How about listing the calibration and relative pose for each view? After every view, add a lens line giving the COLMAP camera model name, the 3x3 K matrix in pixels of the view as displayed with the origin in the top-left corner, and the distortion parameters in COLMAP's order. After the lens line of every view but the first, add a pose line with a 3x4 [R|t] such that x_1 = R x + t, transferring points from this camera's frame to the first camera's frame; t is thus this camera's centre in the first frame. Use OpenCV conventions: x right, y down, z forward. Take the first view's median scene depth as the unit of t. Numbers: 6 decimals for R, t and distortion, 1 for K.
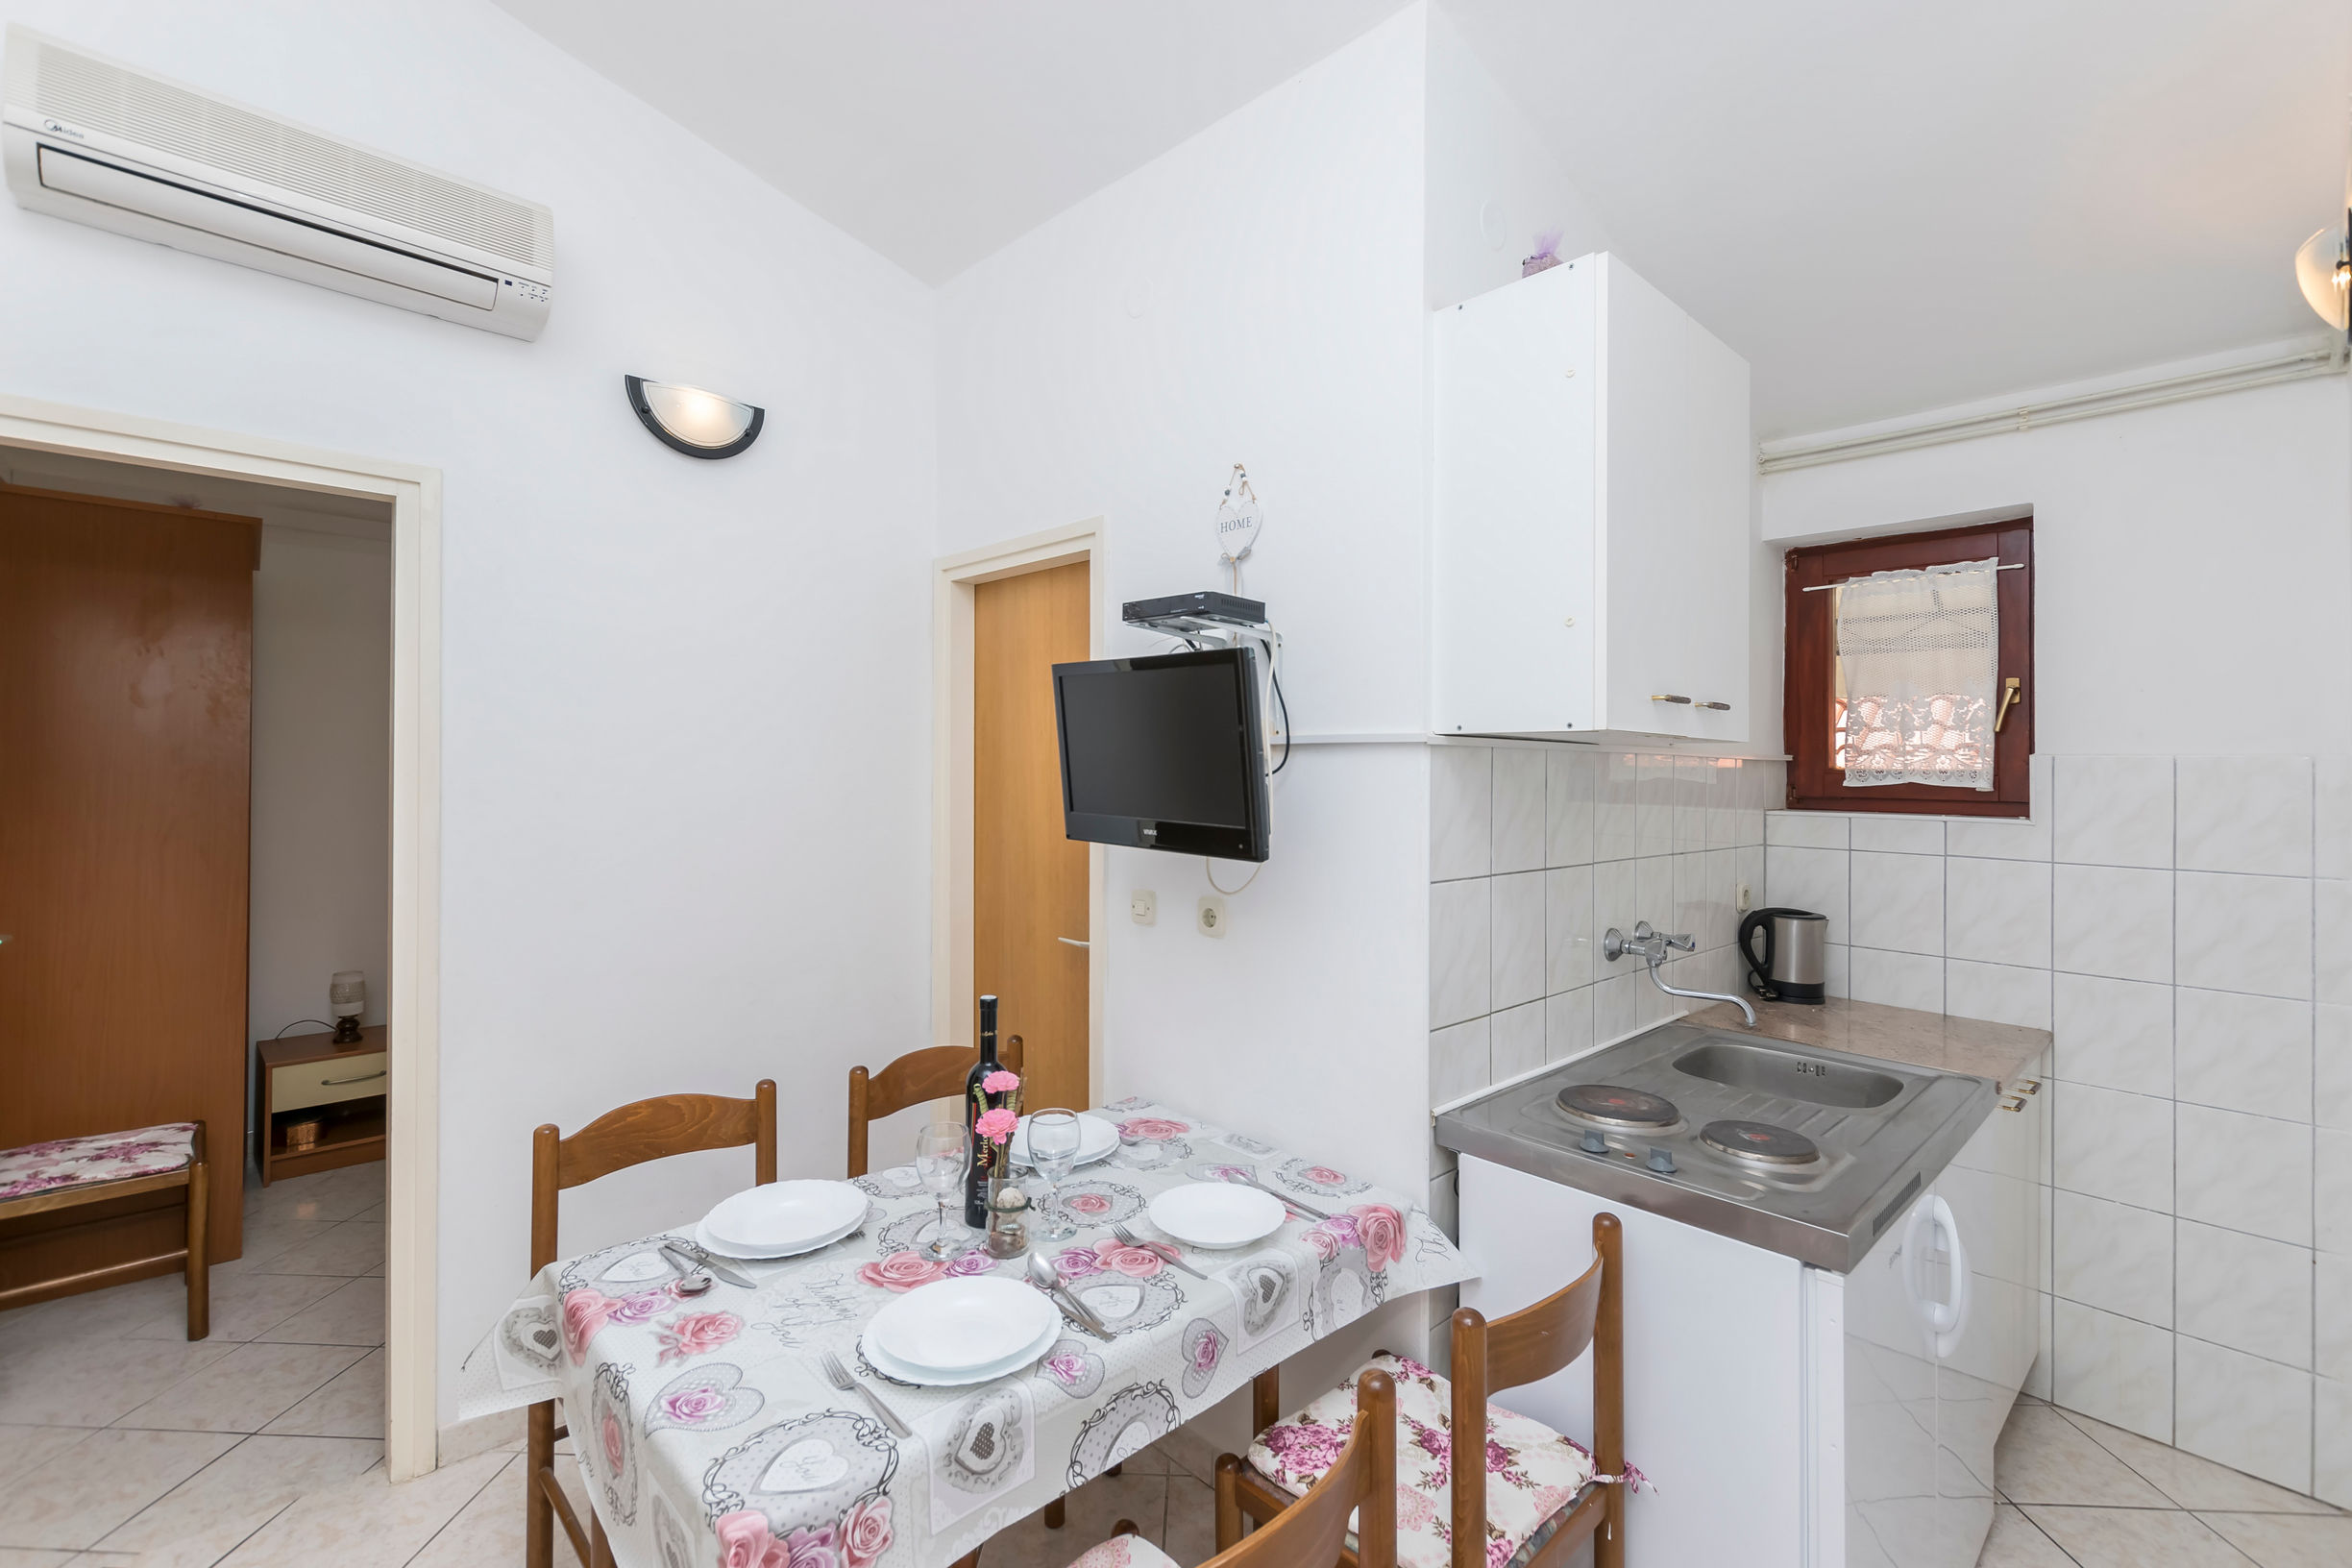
lens RADIAL K [[1021.8, 0, 1176.0], [0, 1021.8, 784.0], [0, 0, 1]] dist [-0.001629, -0.000596]
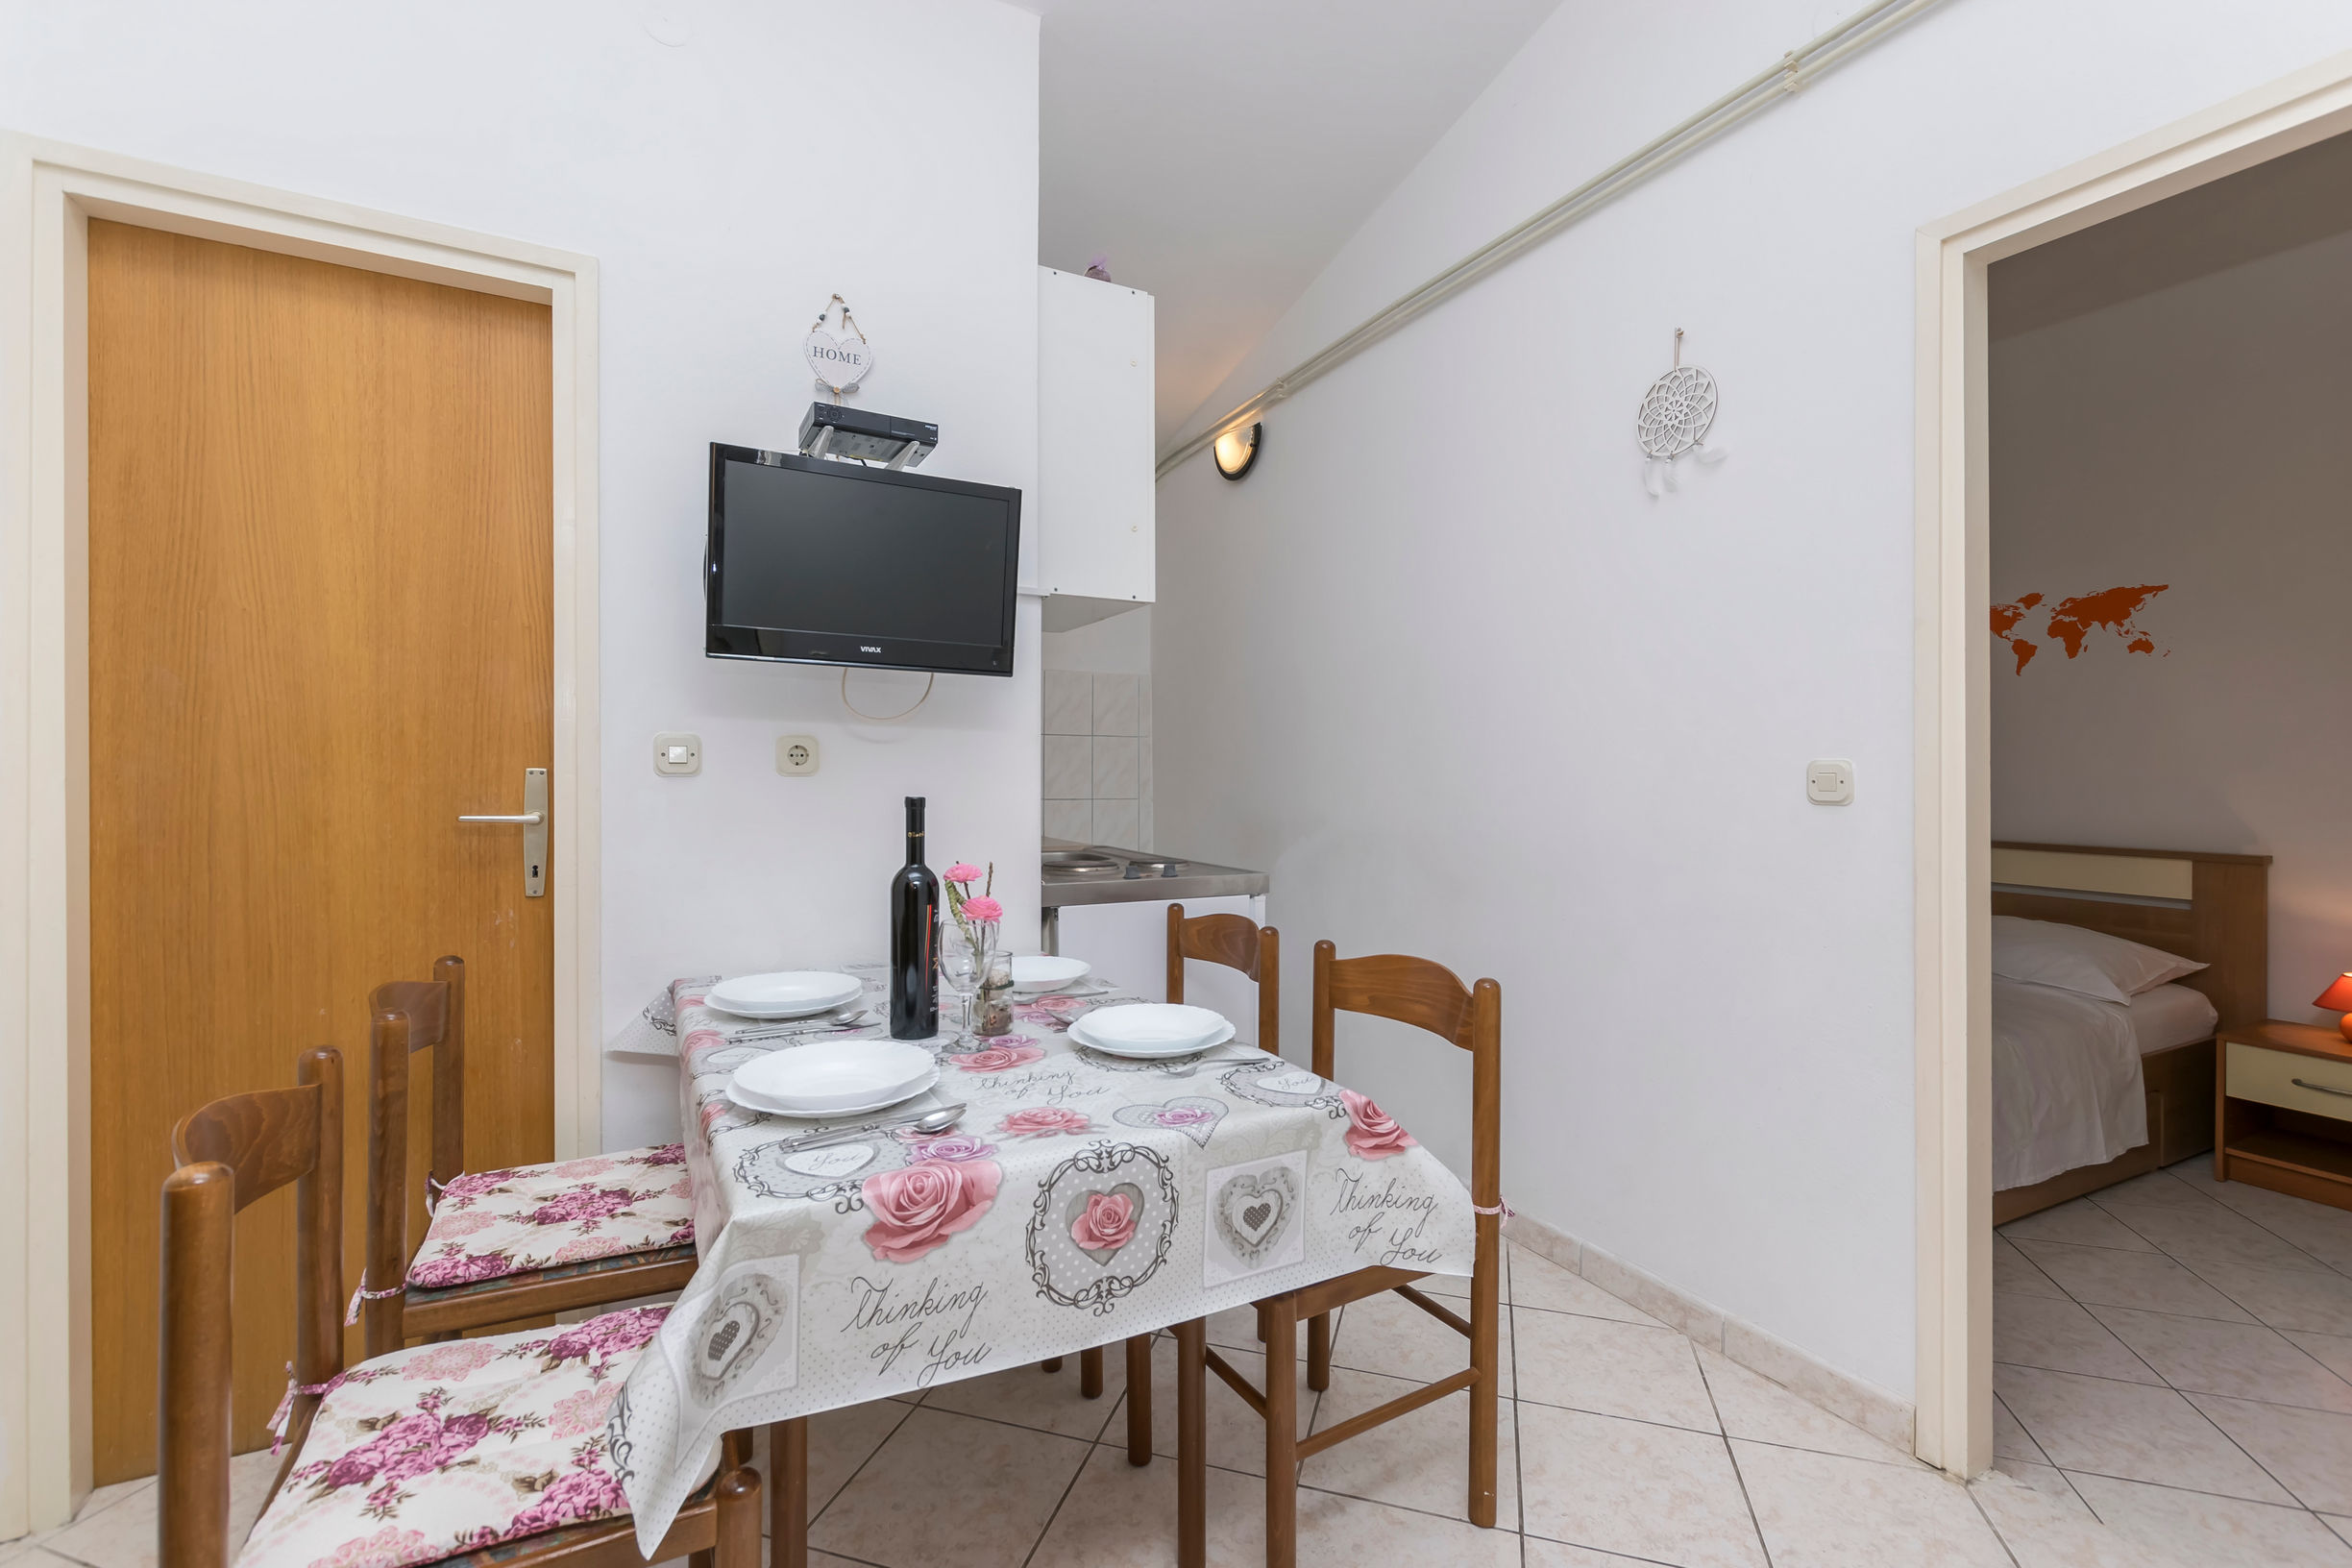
lens RADIAL K [[1021.8, 0, 1176.0], [0, 1021.8, 784.0], [0, 0, 1]] dist [-0.001629, -0.000596]
pose [[0.276065, -0.036293, 0.960454, -0.905564], [0.003431, 0.999318, 0.036776, 0.141406], [-0.961133, -0.006857, 0.276001, 0.445323]]
